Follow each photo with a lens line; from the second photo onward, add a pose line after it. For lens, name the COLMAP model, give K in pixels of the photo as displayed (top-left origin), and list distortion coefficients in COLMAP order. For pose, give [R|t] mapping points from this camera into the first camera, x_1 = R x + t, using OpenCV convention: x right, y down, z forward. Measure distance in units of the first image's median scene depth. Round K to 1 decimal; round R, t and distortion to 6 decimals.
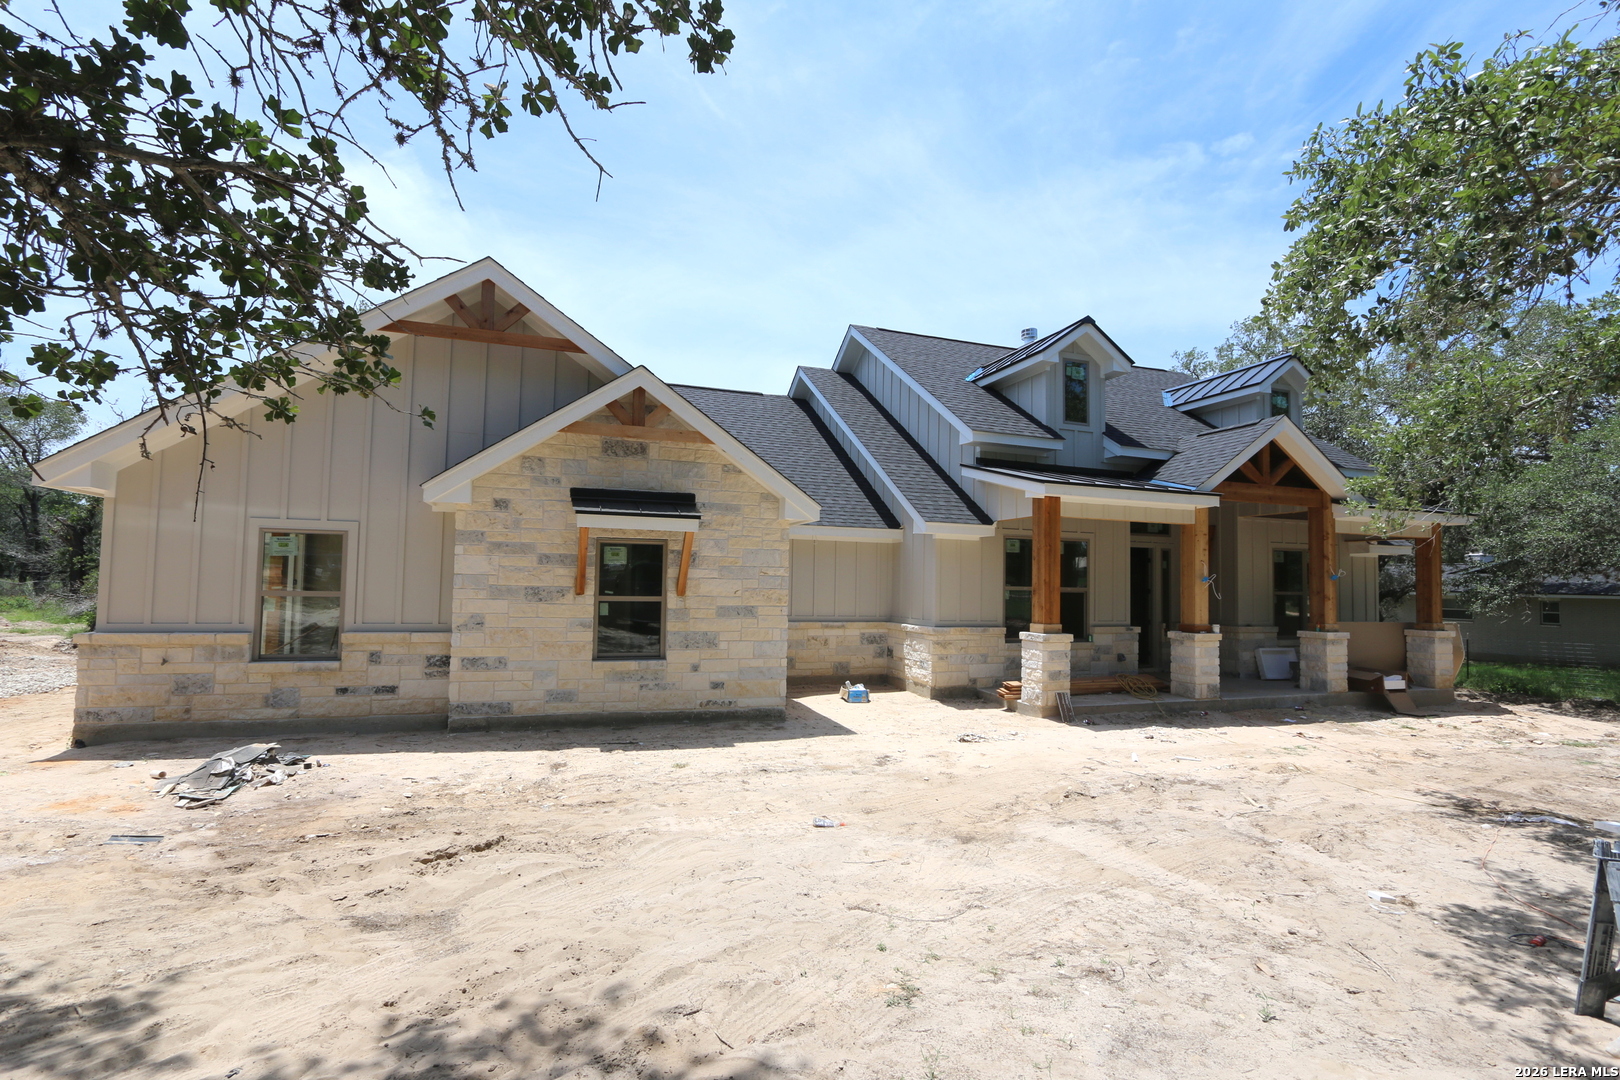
lens RADIAL K [[739.4, 0, 810.1], [0, 739.4, 539.2], [0, 0, 1]] dist [-0.018456, 0.003838]
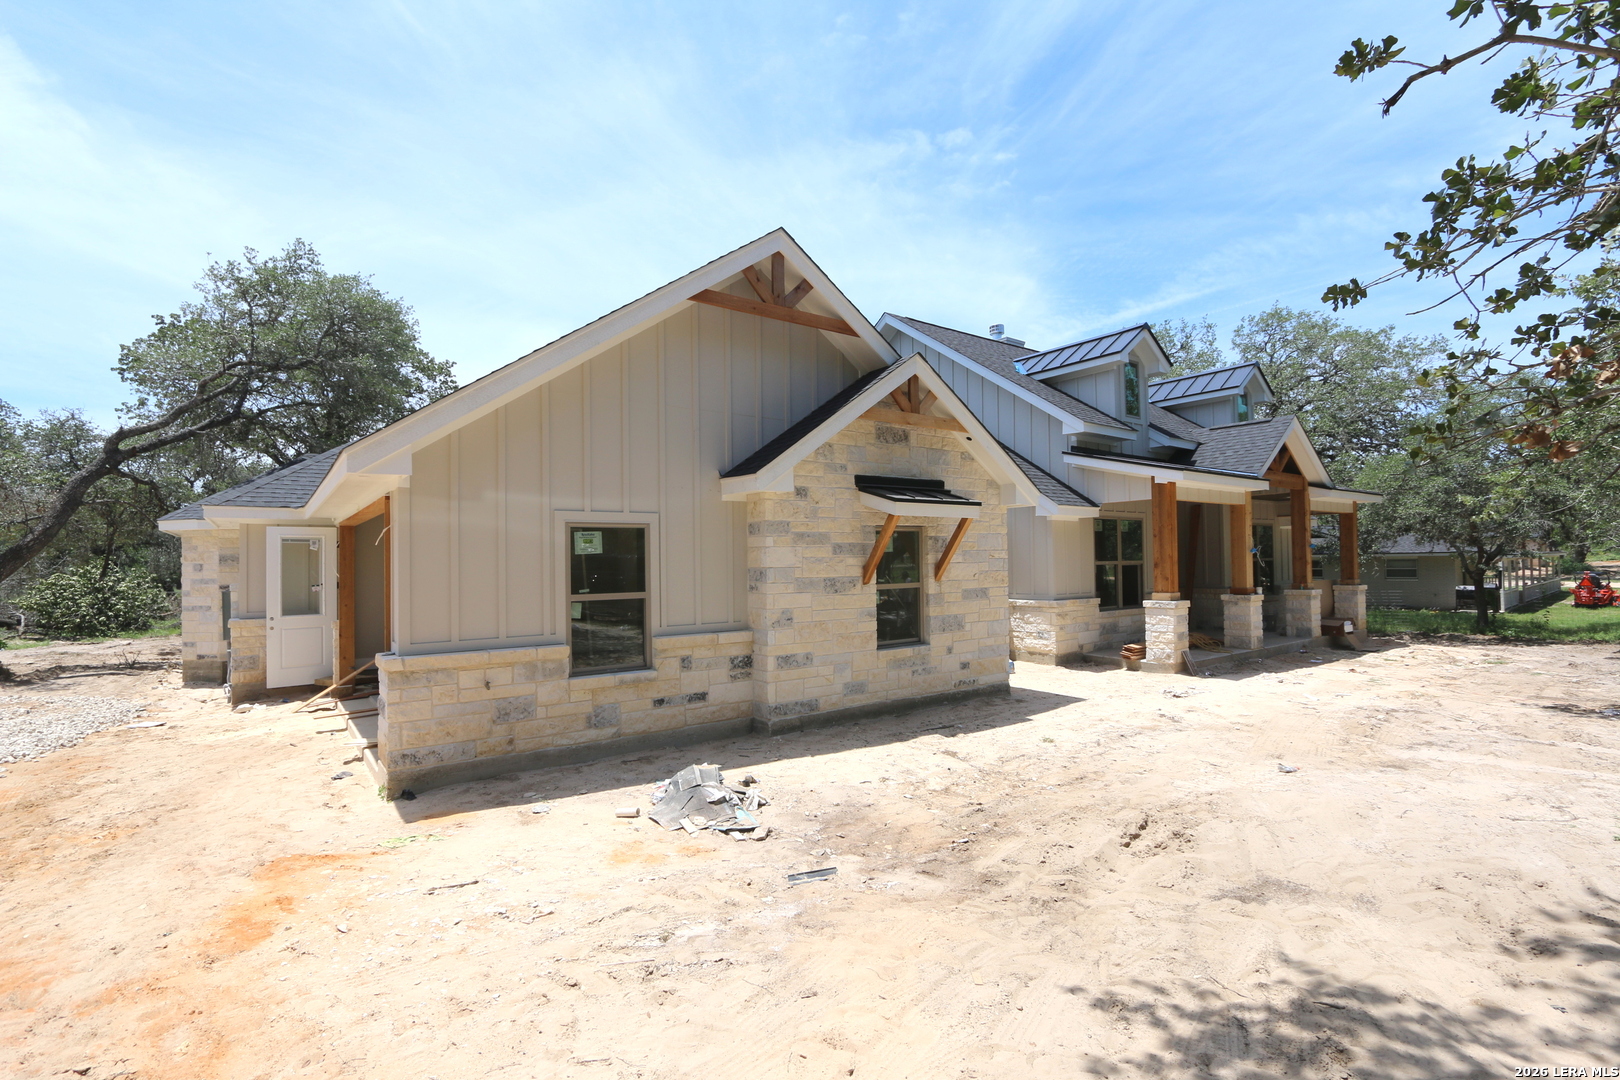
lens RADIAL K [[739.4, 0, 808.2], [0, 739.4, 537.7], [0, 0, 1]] dist [-0.018456, 0.003838]
pose [[0.955194, -0.023356, 0.295058, -0.683381], [0.015257, 0.999442, 0.029719, -0.017076], [-0.295588, -0.023886, 0.955017, 0.084556]]
